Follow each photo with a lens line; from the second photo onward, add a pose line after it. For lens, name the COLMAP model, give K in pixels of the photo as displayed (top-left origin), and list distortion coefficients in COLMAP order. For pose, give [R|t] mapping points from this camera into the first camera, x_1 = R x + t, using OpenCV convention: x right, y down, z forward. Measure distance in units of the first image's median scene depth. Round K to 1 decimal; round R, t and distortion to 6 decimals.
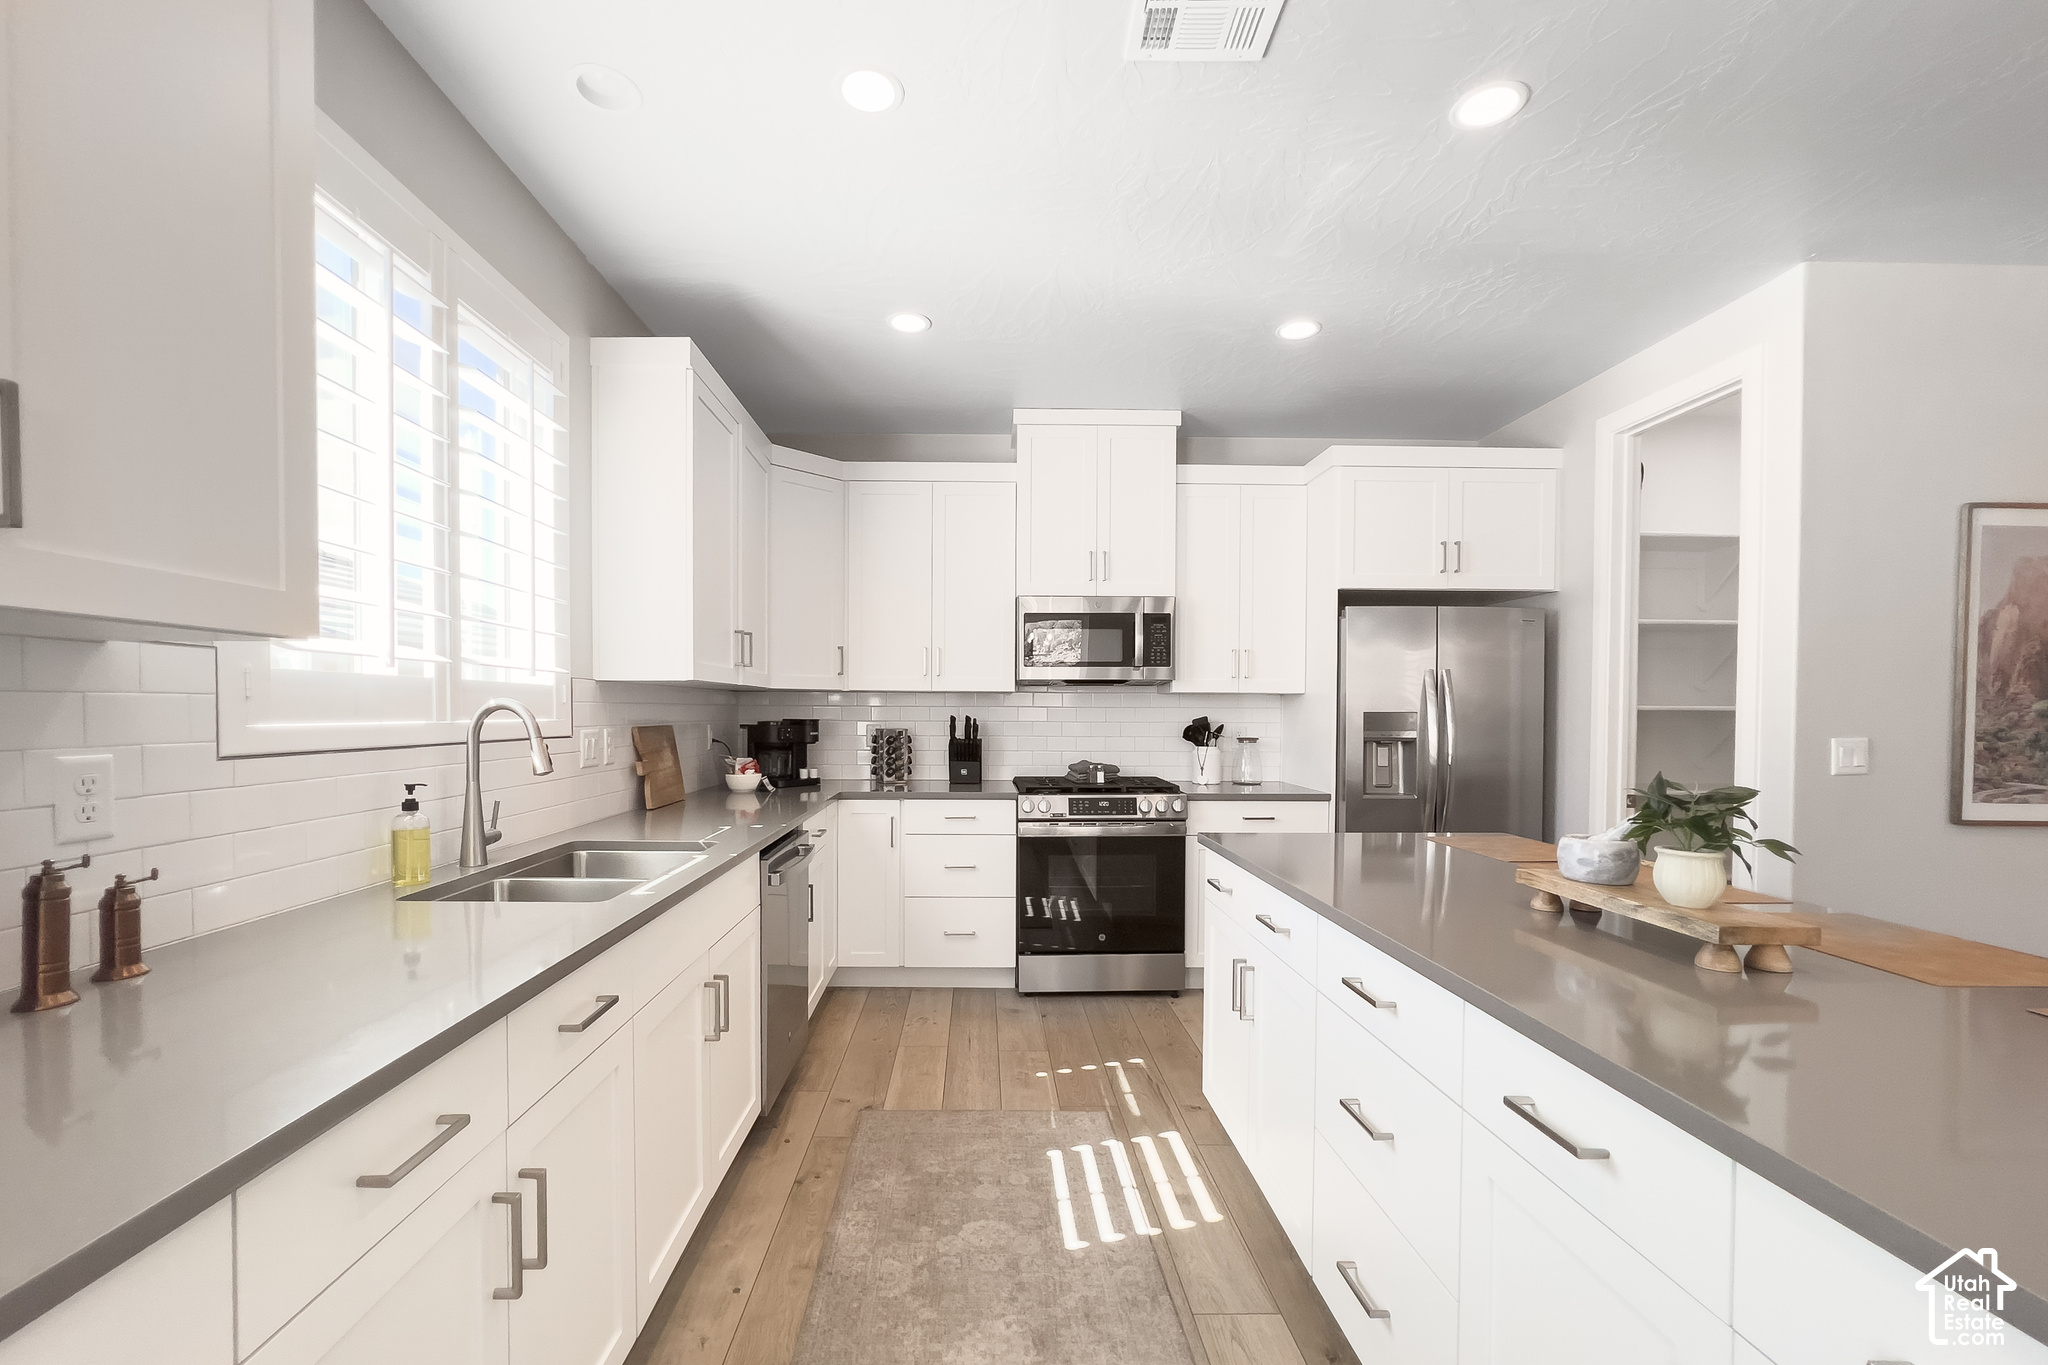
lens RADIAL K [[857.9, 0, 989.9], [0, 857.9, 716.8], [0, 0, 1]] dist [-0.013652, 0.000024]
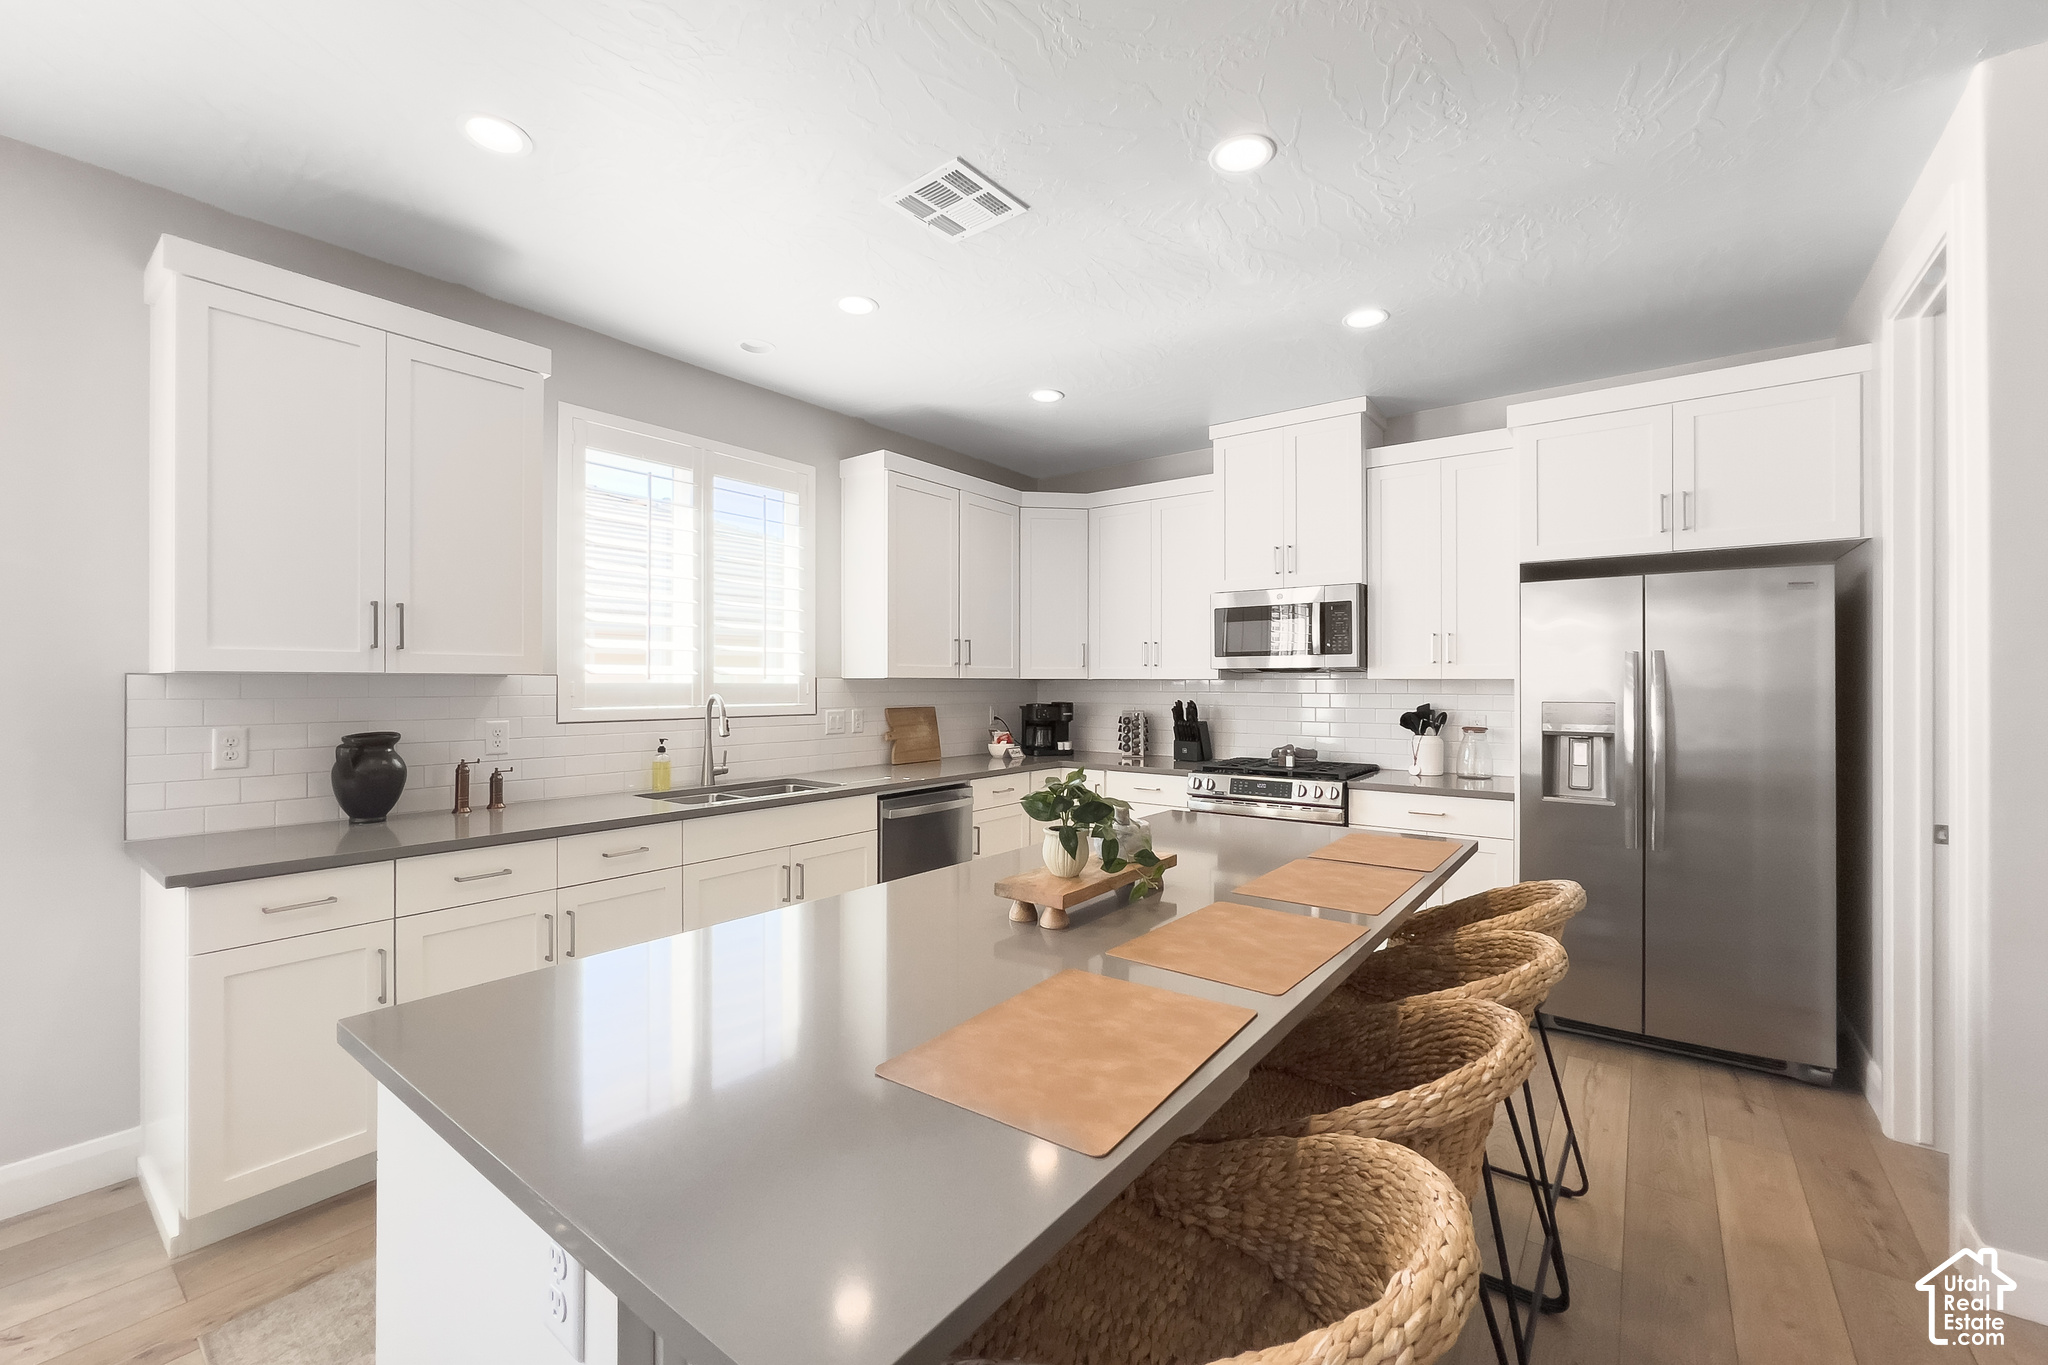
lens RADIAL K [[835.4, 0, 1018.7], [0, 835.4, 670.2], [0, 0, 1]] dist [-0.014969, -0.000011]
pose [[0.791240, -0.013255, -0.611362, 0.497359], [-0.002672, 0.999681, -0.025133, -0.013930], [0.611499, 0.021520, 0.790952, -0.004028]]
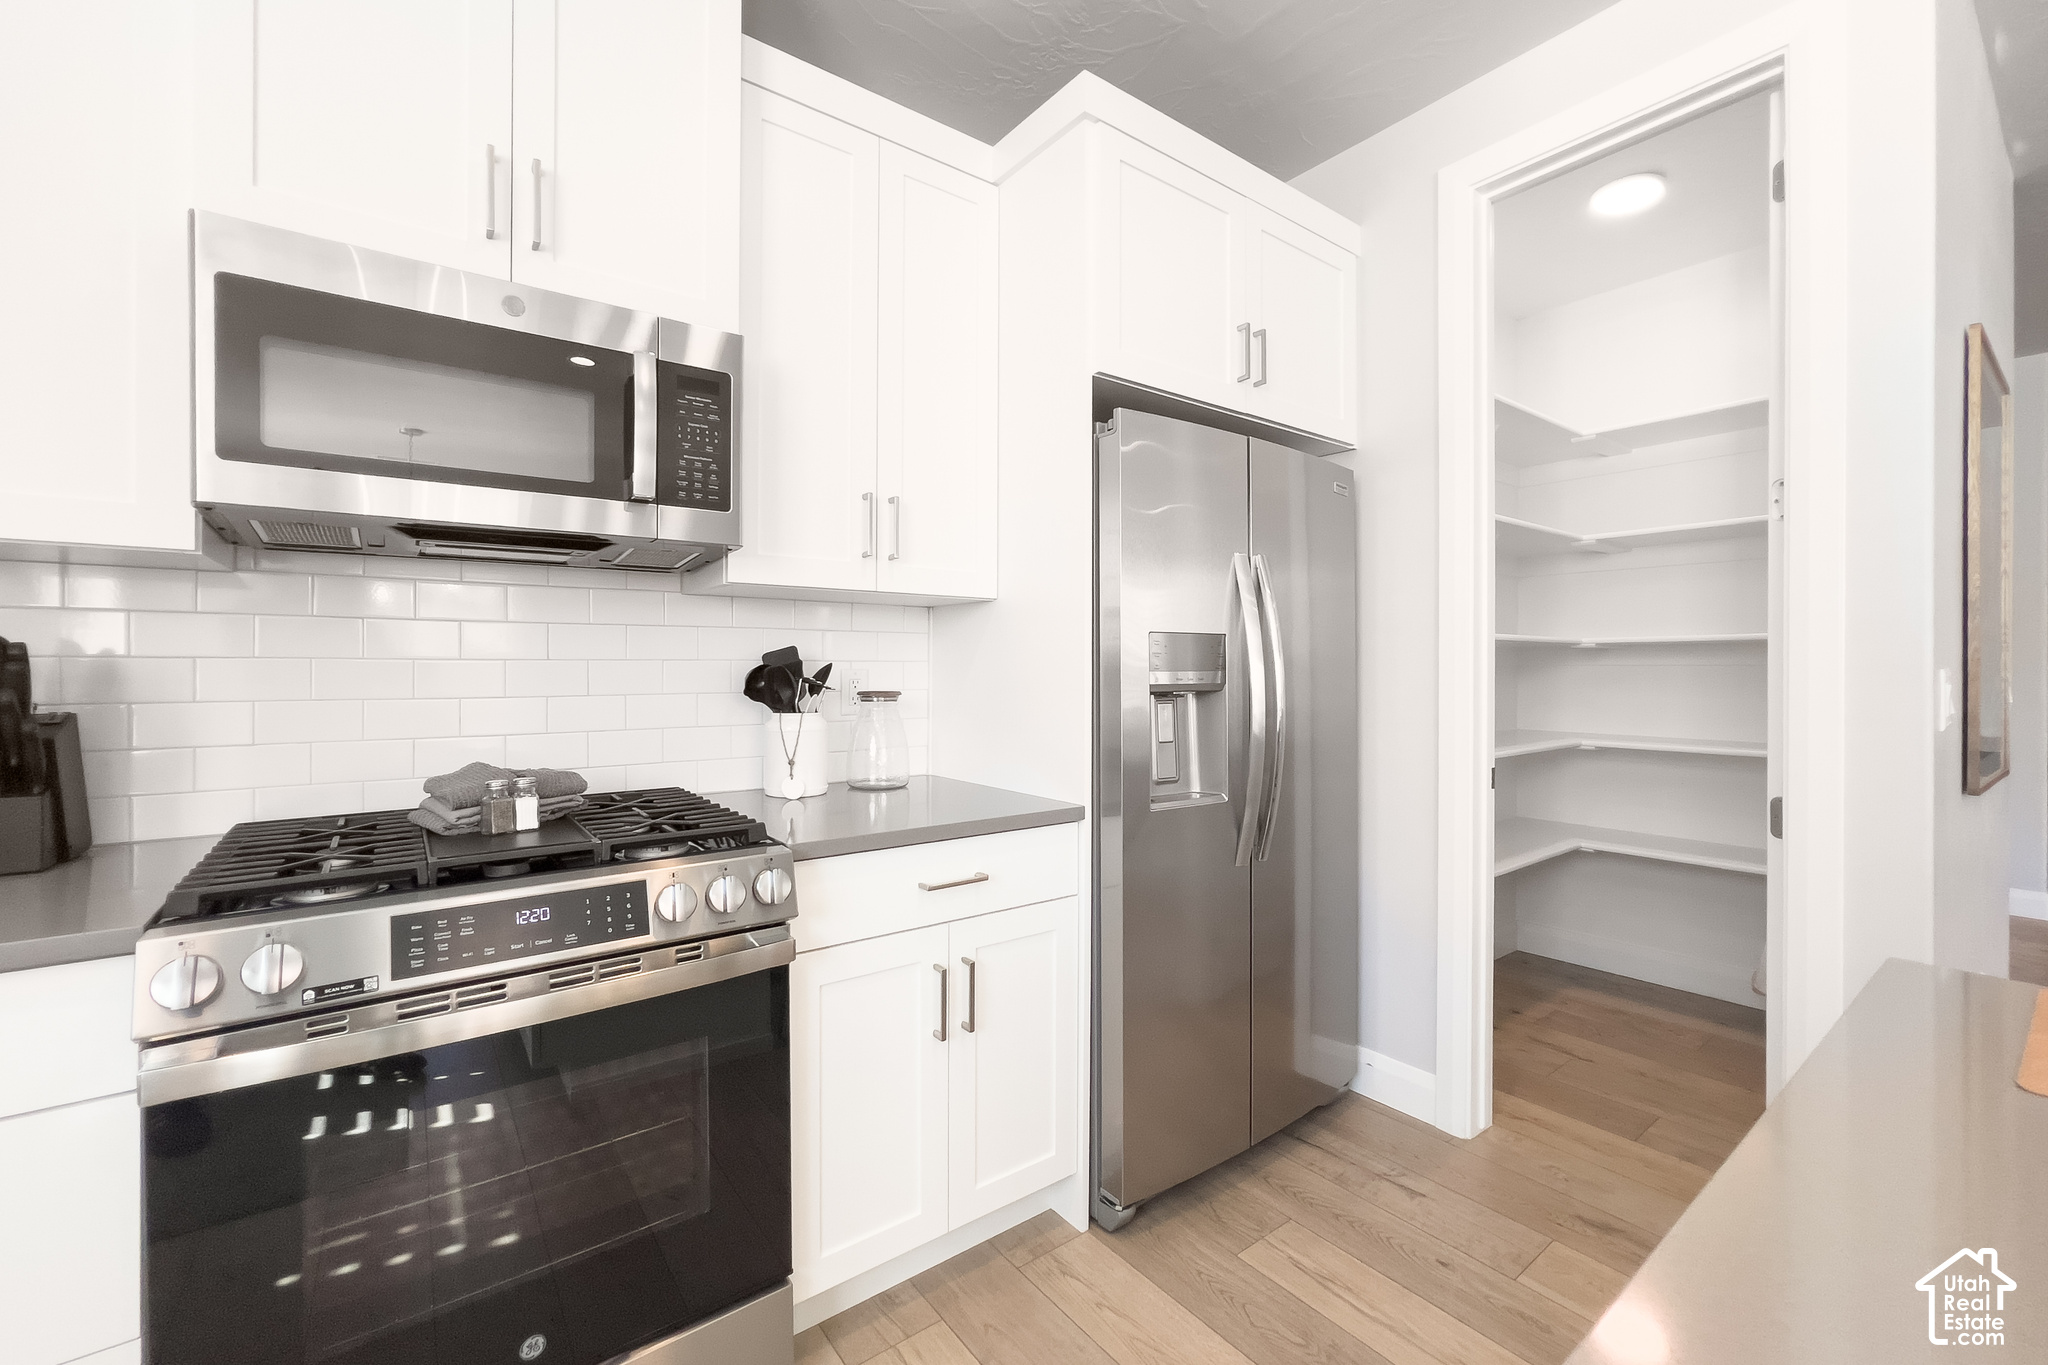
lens RADIAL K [[835.4, 0, 1018.7], [0, 835.4, 670.2], [0, 0, 1]] dist [-0.014969, -0.000011]
pose [[0.803763, -0.006706, 0.594912, 0.091179], [0.006914, 0.999974, 0.001930, 0.013395], [-0.594910, 0.002562, 0.803788, 0.621336]]
